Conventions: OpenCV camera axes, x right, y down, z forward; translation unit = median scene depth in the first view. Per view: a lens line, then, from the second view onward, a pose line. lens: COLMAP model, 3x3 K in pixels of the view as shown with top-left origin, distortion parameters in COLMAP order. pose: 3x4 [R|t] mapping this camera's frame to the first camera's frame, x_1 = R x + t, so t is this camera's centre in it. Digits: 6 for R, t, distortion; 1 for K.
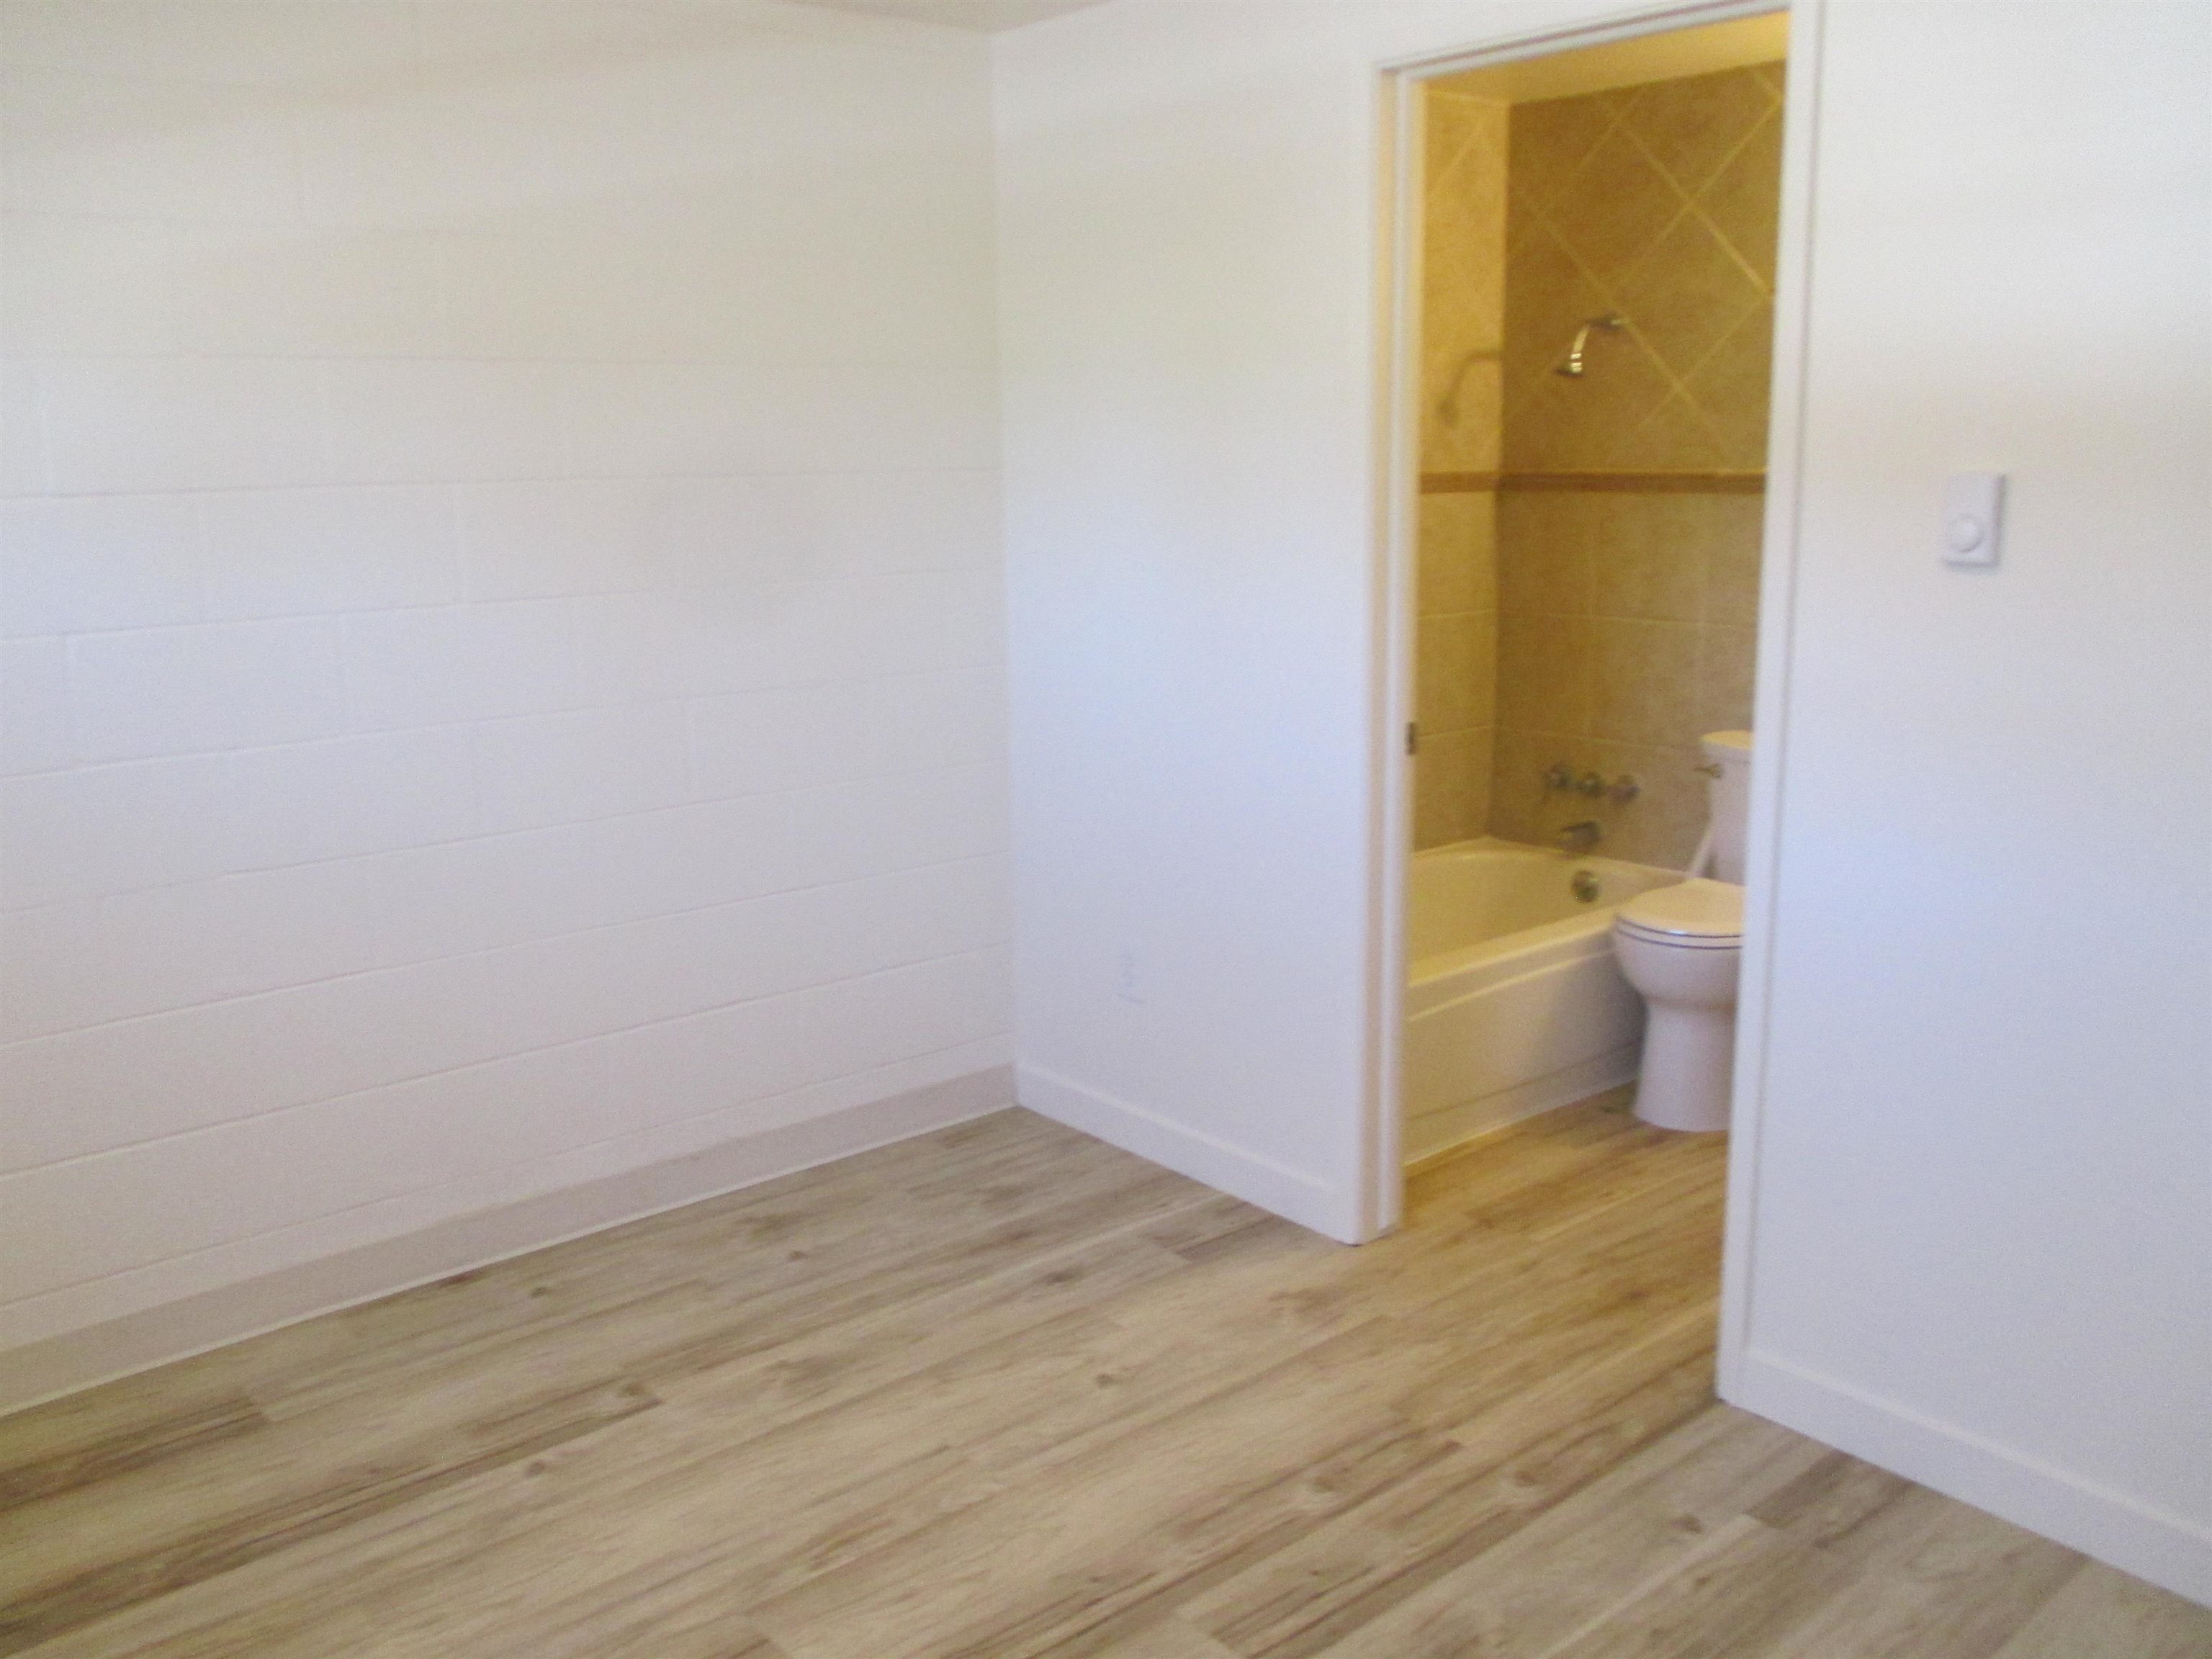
lens RADIAL K [[1839.8, 0, 1094.4], [0, 1839.8, 771.1], [0, 0, 1]] dist [-0.026625, 0.008796]
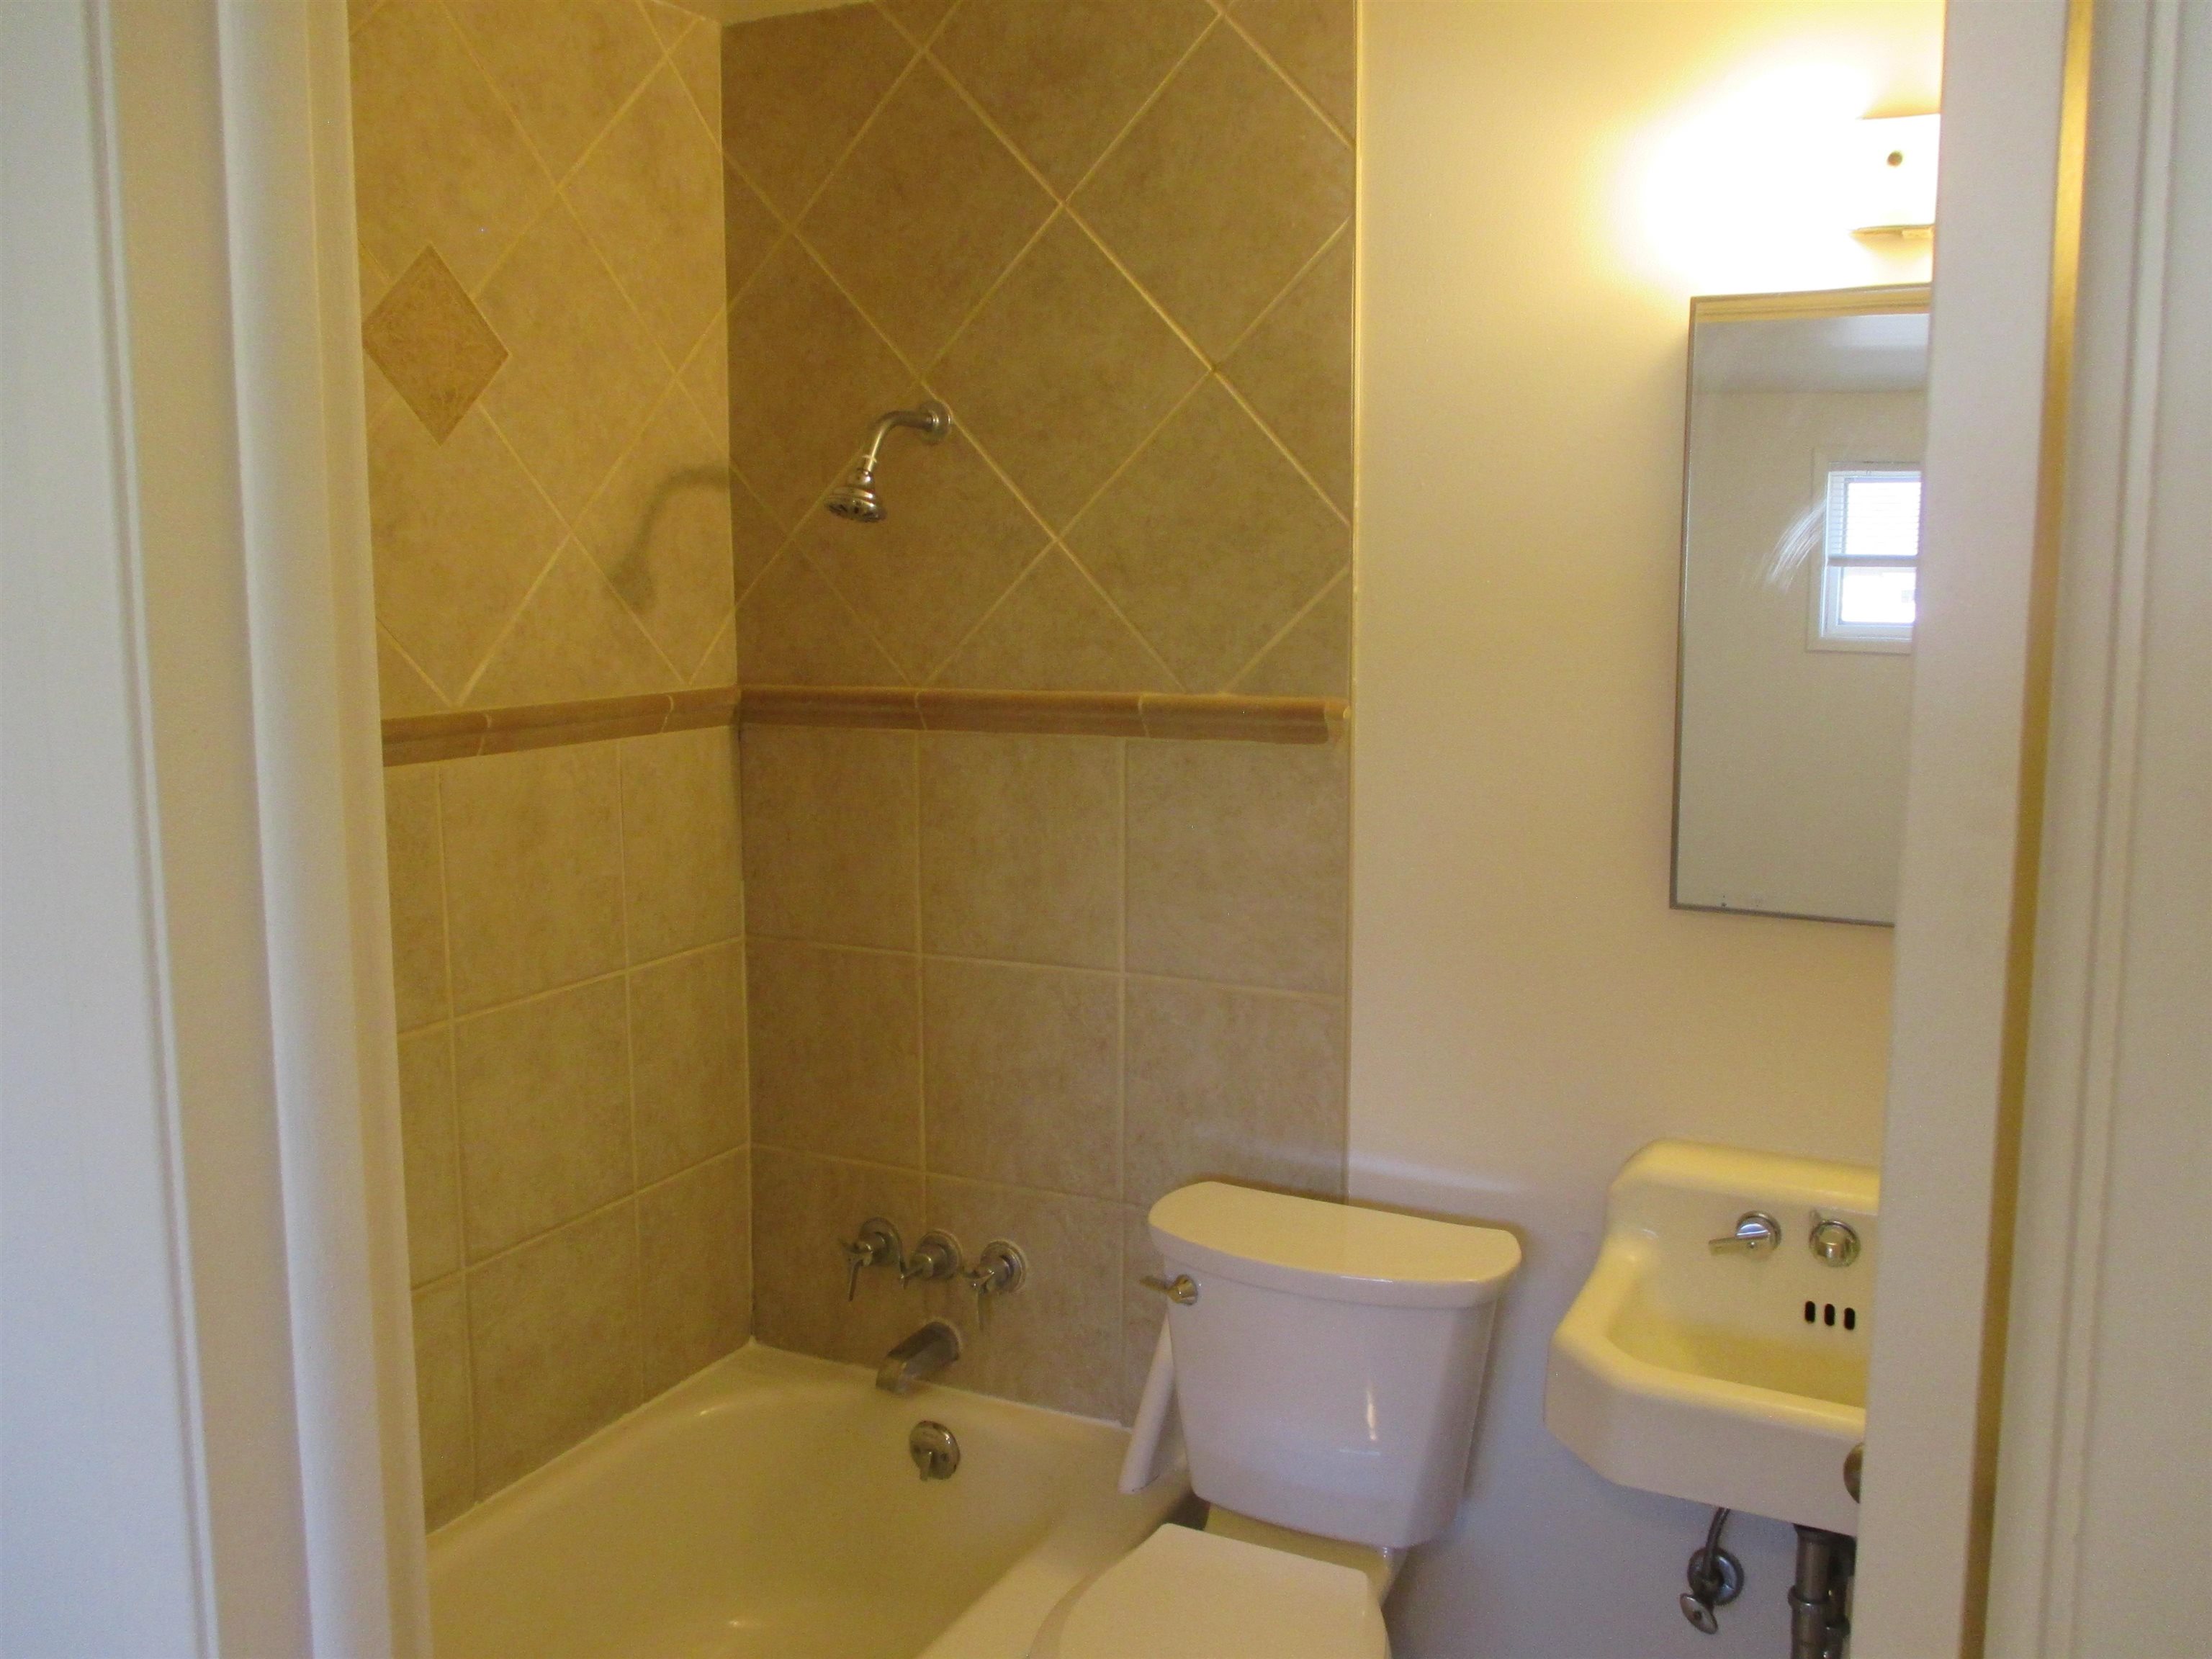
lens RADIAL K [[1839.8, 0, 1094.4], [0, 1839.8, 771.1], [0, 0, 1]] dist [-0.026625, 0.008796]
pose [[0.922896, -0.035399, 0.383418, 0.112175], [0.063066, 0.996215, -0.059825, -0.102462], [-0.379849, 0.079392, 0.921635, 0.473955]]
